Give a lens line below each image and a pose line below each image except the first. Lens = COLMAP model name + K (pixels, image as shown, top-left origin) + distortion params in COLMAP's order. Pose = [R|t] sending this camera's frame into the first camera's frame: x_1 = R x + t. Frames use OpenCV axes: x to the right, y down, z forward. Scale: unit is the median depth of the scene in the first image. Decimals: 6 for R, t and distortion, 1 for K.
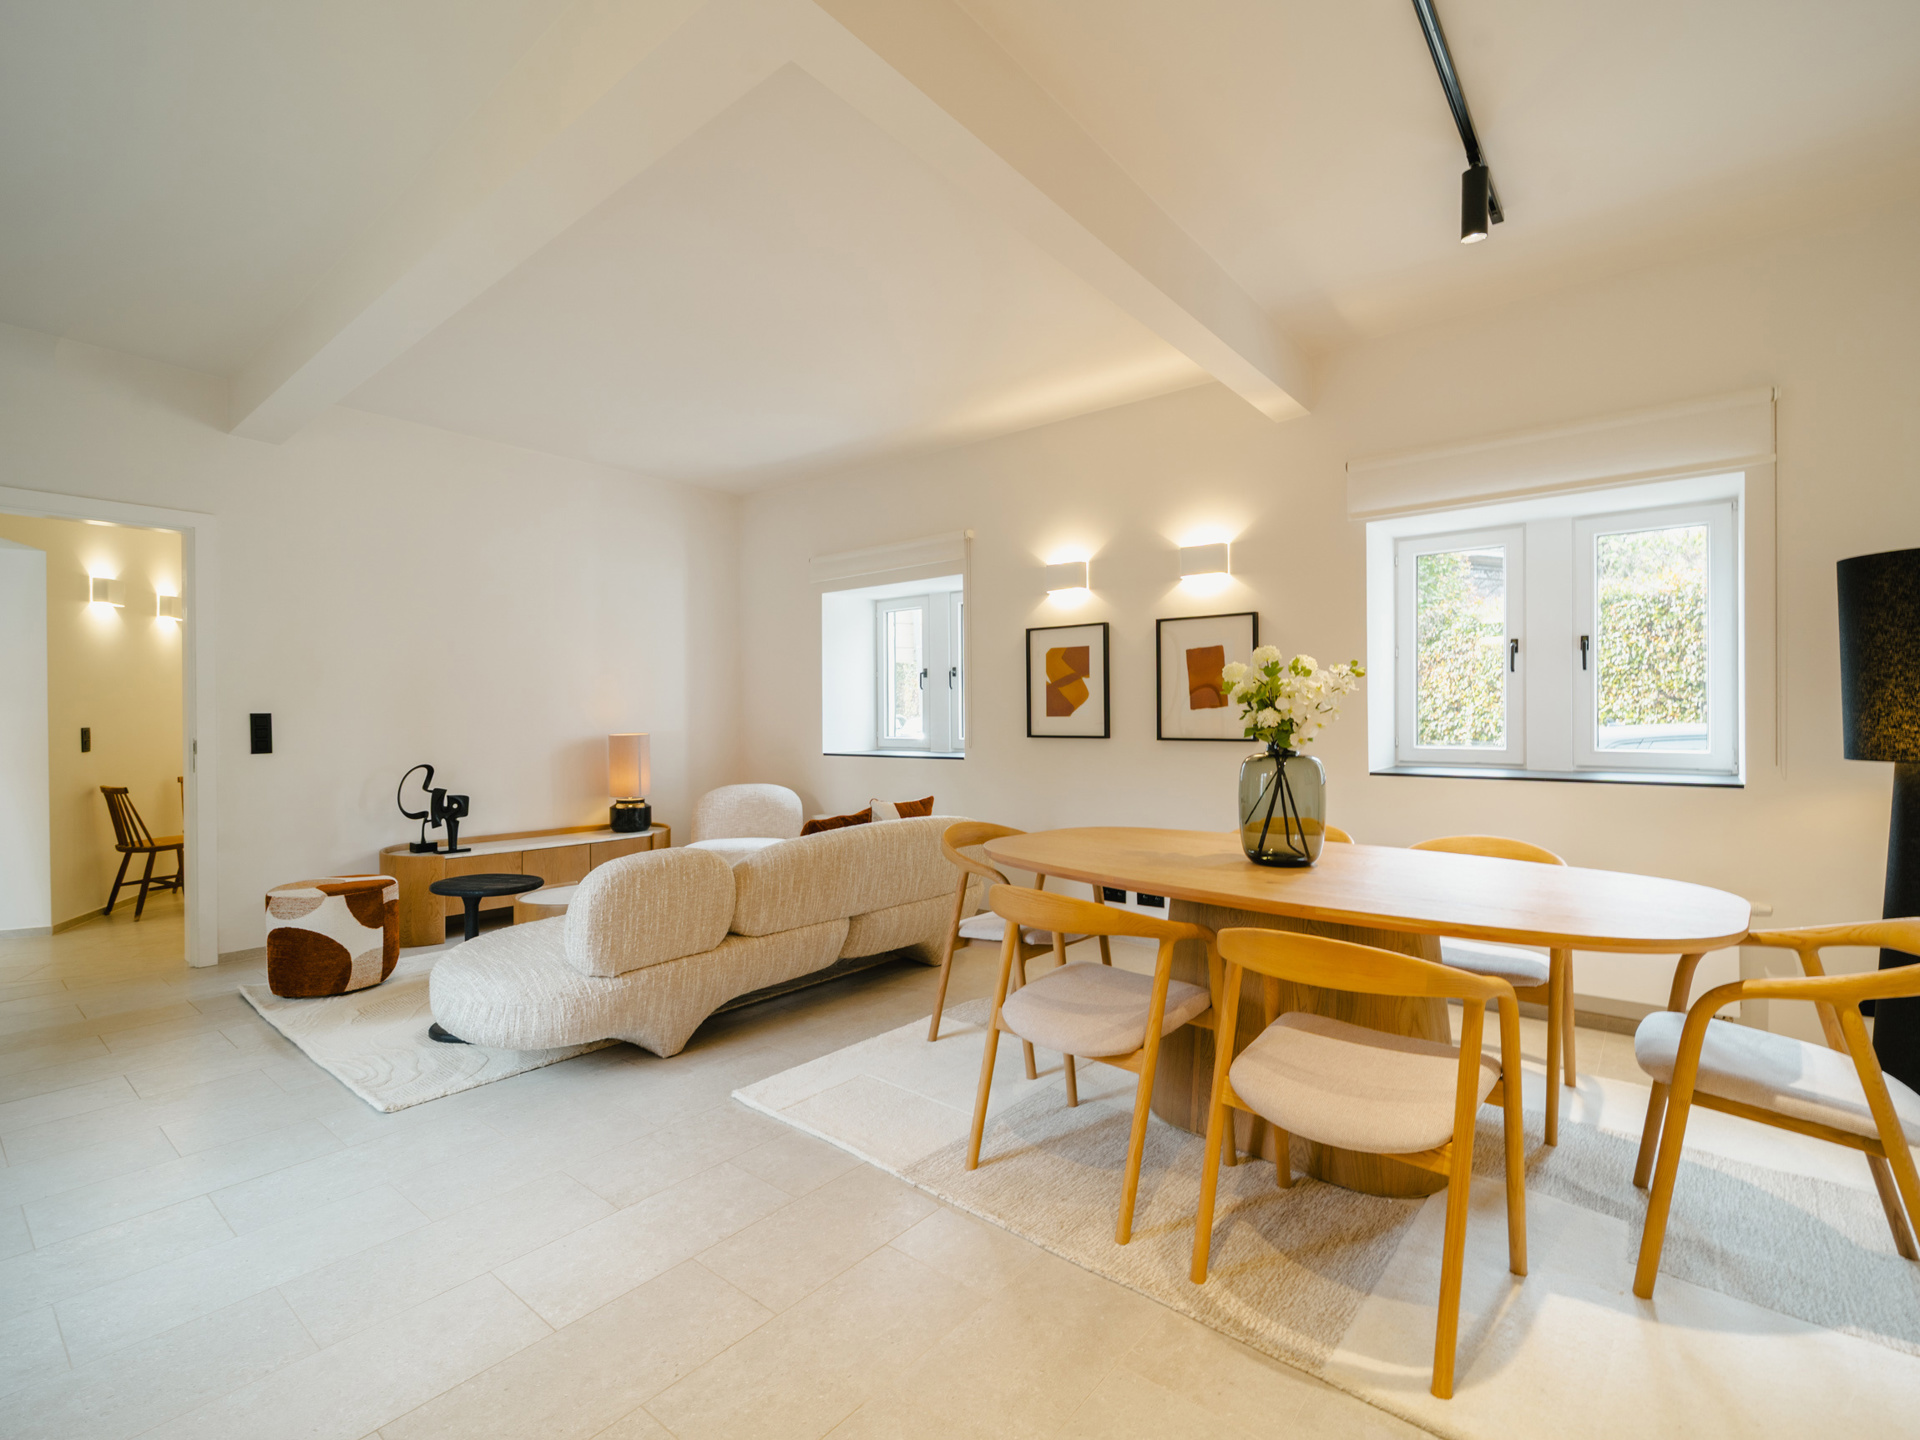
lens RADIAL K [[876.3, 0, 952.6], [0, 876.3, 727.7], [0, 0, 1]] dist [-0.000064, 0.000119]
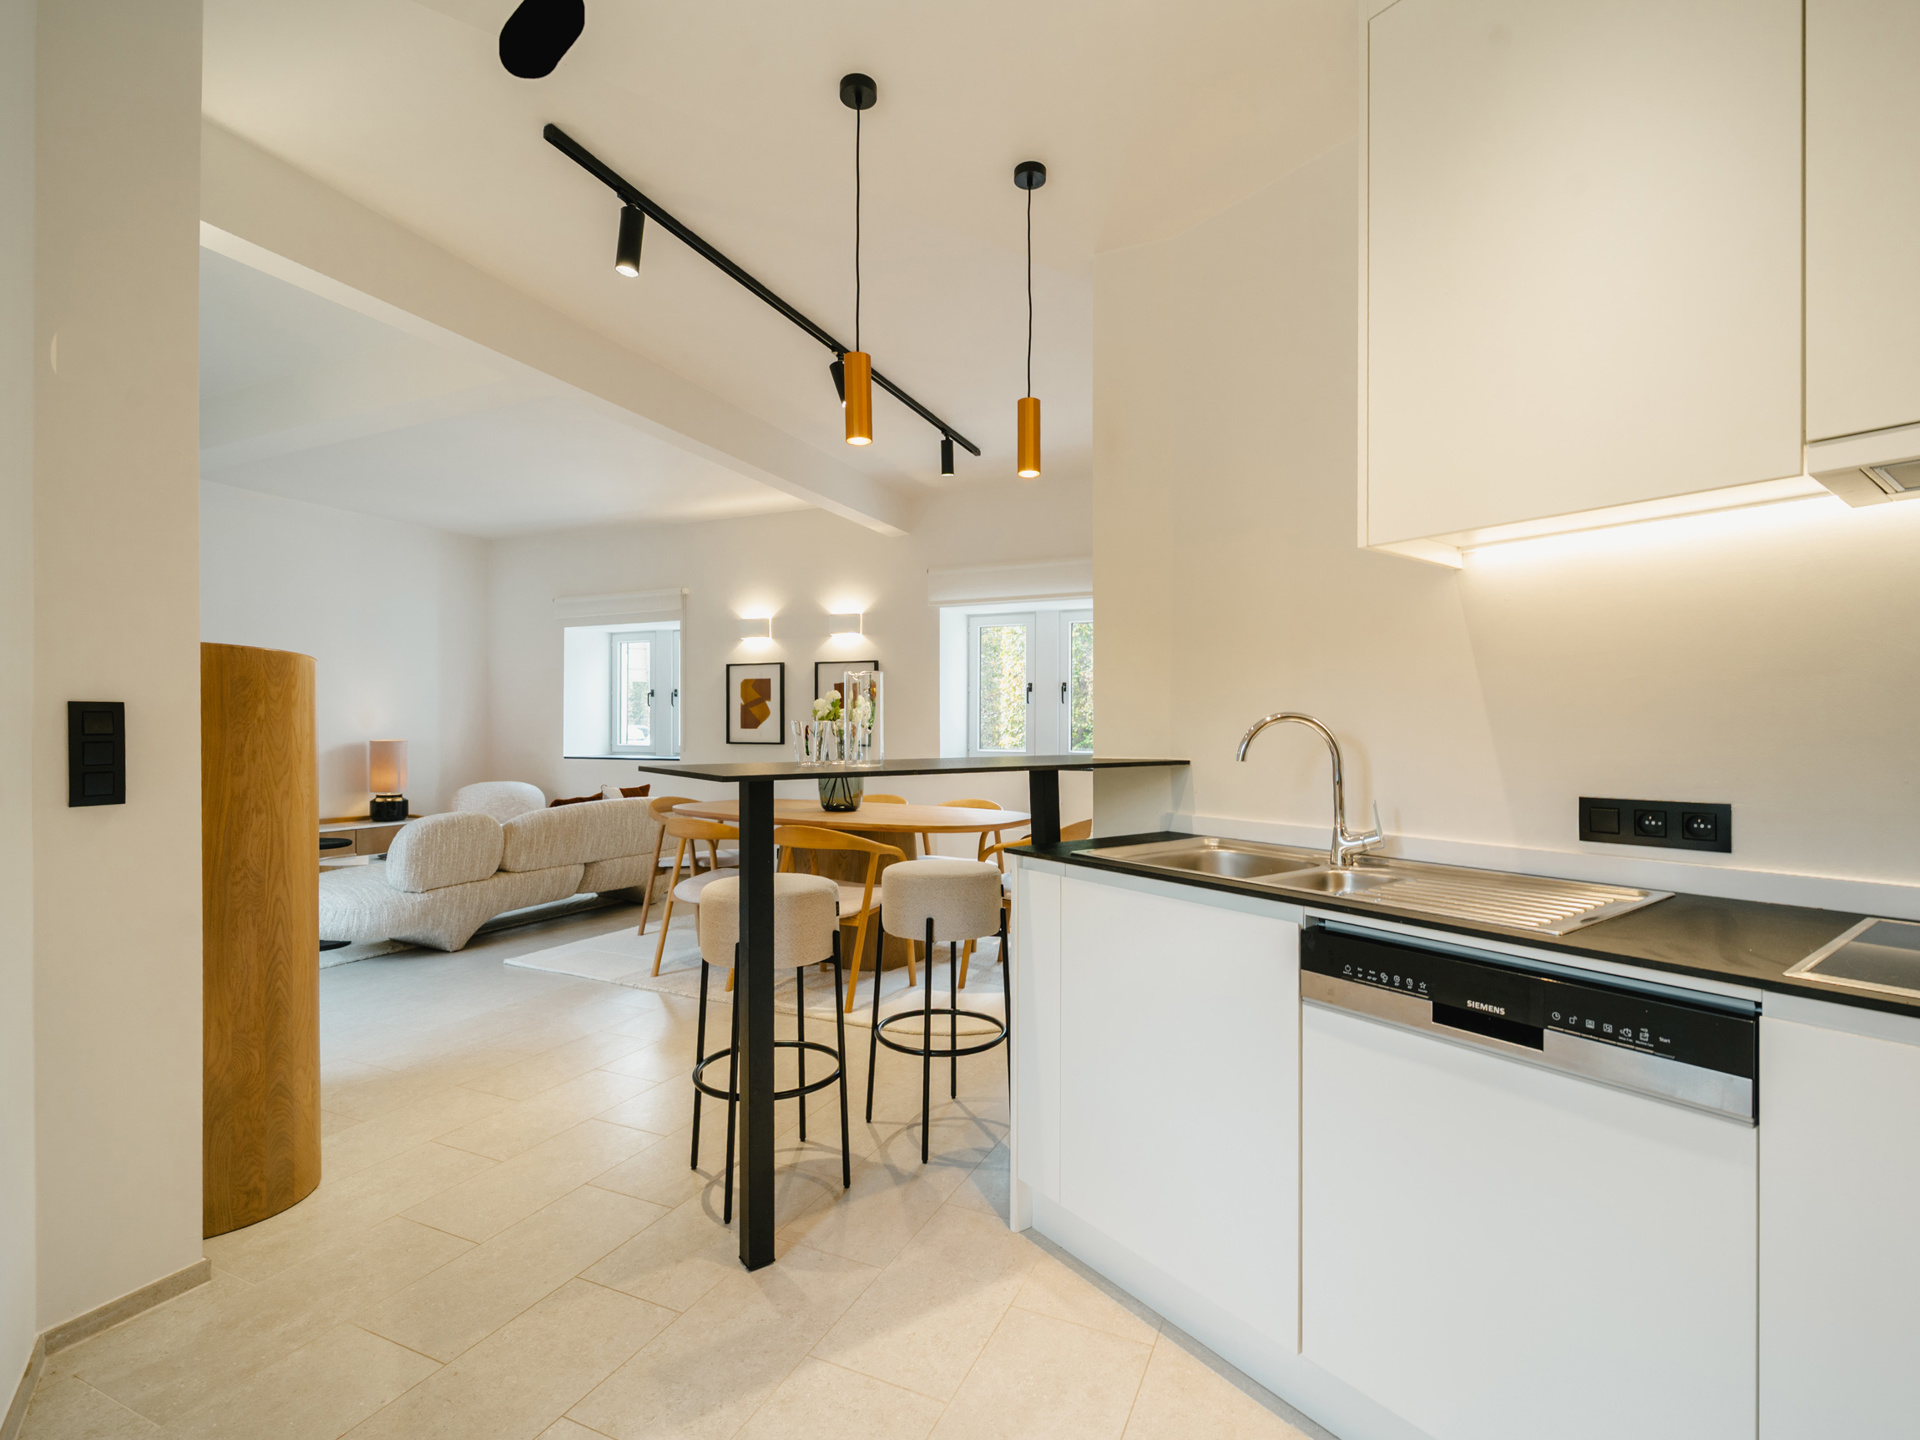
lens RADIAL K [[876.3, 0, 952.6], [0, 876.3, 727.7], [0, 0, 1]] dist [-0.000064, 0.000119]
pose [[0.961777, 0.009860, 0.273657, 0.052999], [-0.005765, 0.999859, -0.015763, 0.005915], [-0.273774, 0.013583, 0.961698, -0.432103]]
